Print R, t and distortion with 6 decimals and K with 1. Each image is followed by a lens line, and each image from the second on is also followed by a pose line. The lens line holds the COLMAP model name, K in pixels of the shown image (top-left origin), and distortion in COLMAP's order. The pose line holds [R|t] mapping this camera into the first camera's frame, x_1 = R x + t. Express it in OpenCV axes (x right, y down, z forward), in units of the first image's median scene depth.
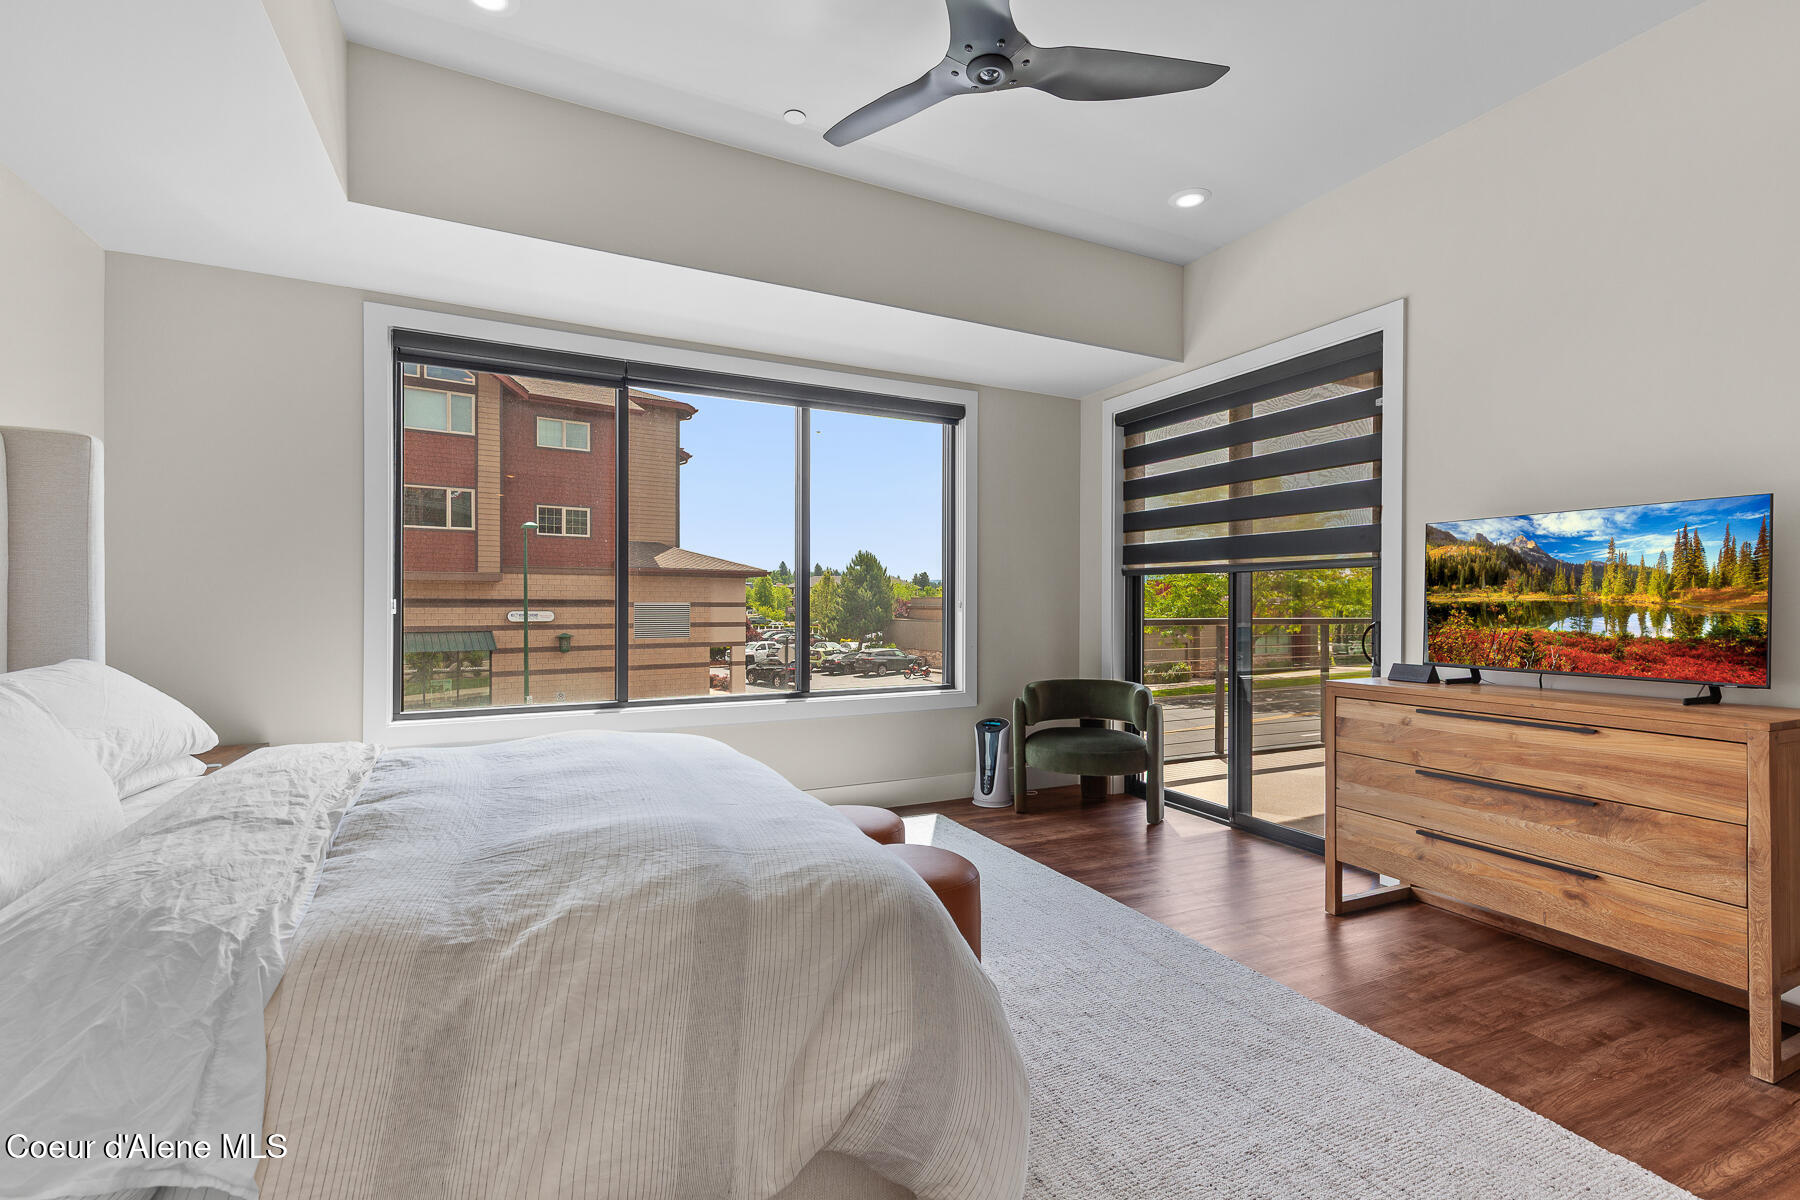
lens RADIAL K [[818.3, 0, 915.9], [0, 818.3, 608.0], [0, 0, 1]] dist [0.000665, 0.000196]
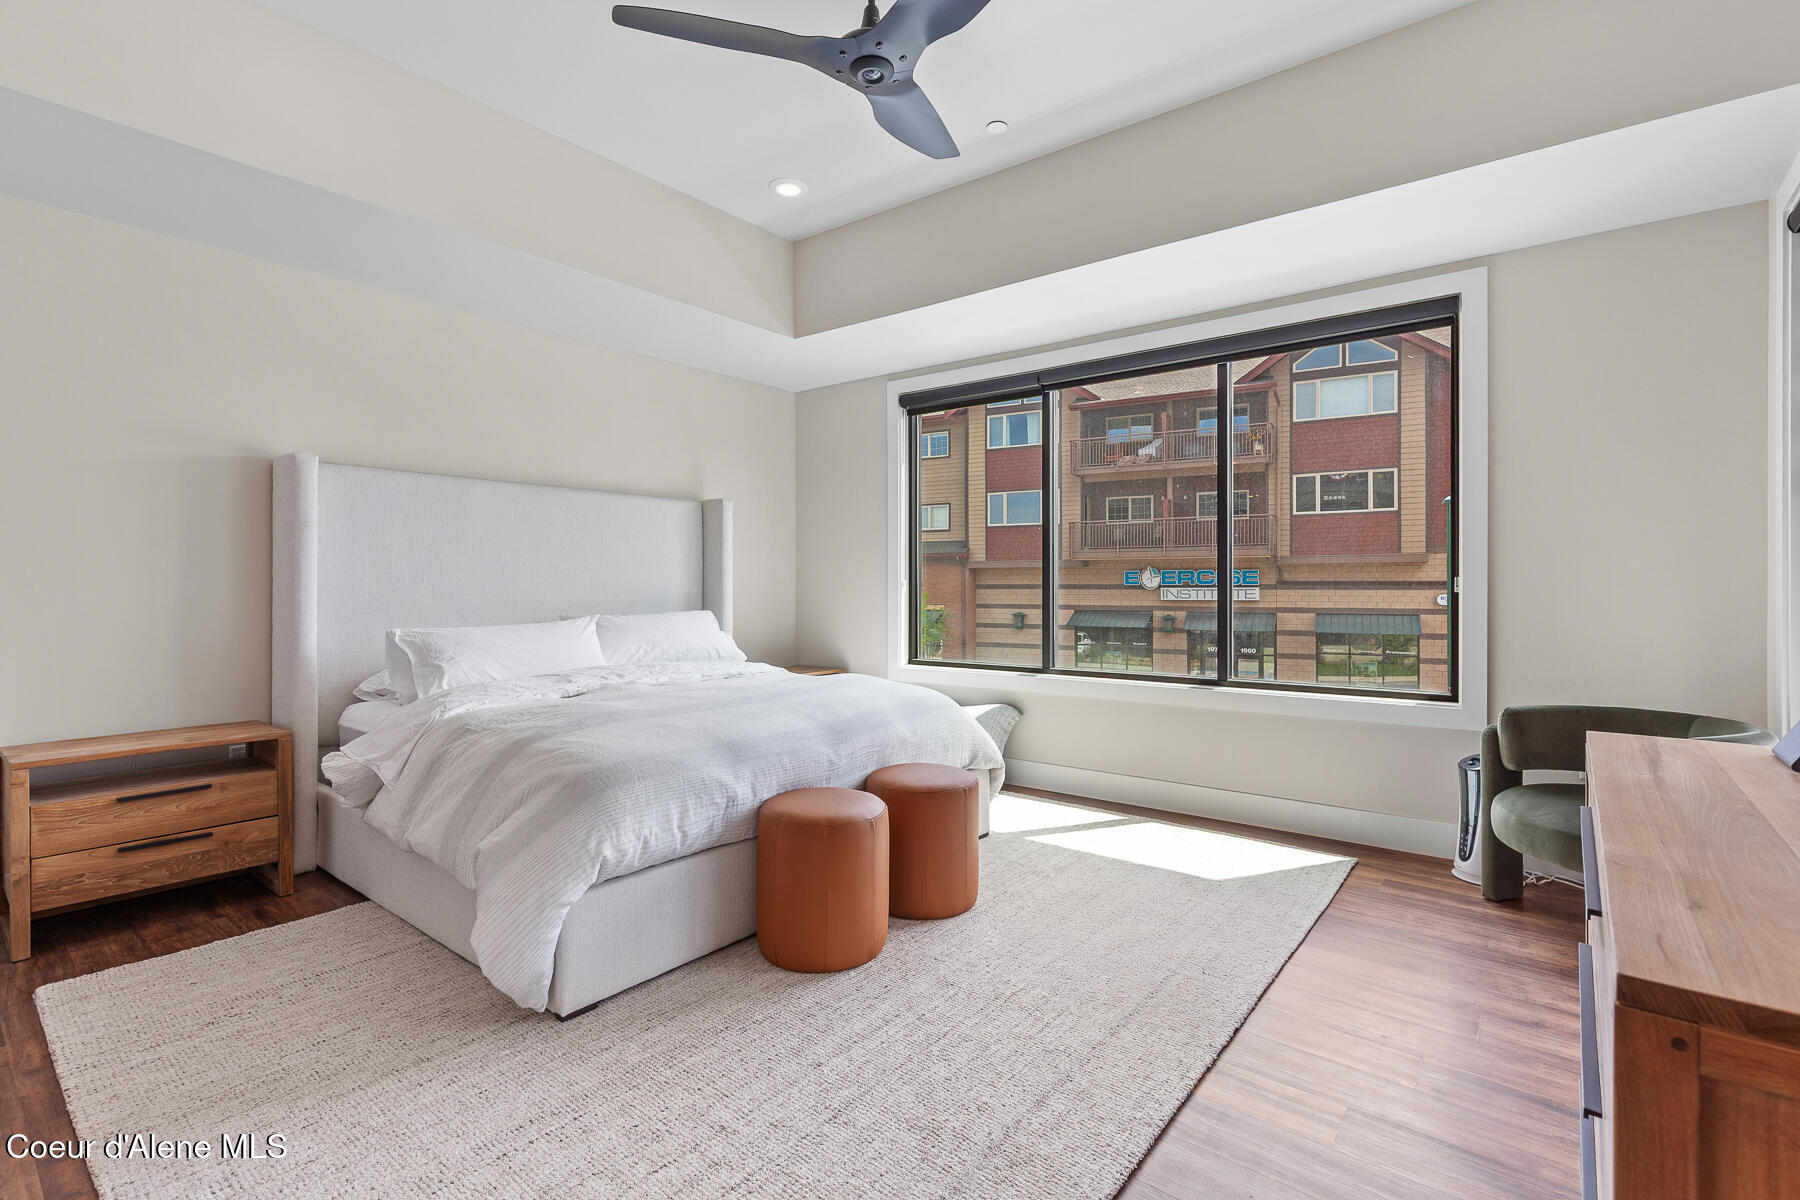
lens RADIAL K [[822.2, 0, 898.6], [0, 822.2, 589.9], [0, 0, 1]] dist [0.012358, 0.000069]
pose [[0.416180, 0.001271, -0.909281, 0.103953], [-0.002916, 0.999996, 0.000062, 0.000957], [0.909278, 0.002626, 0.416182, 0.057273]]
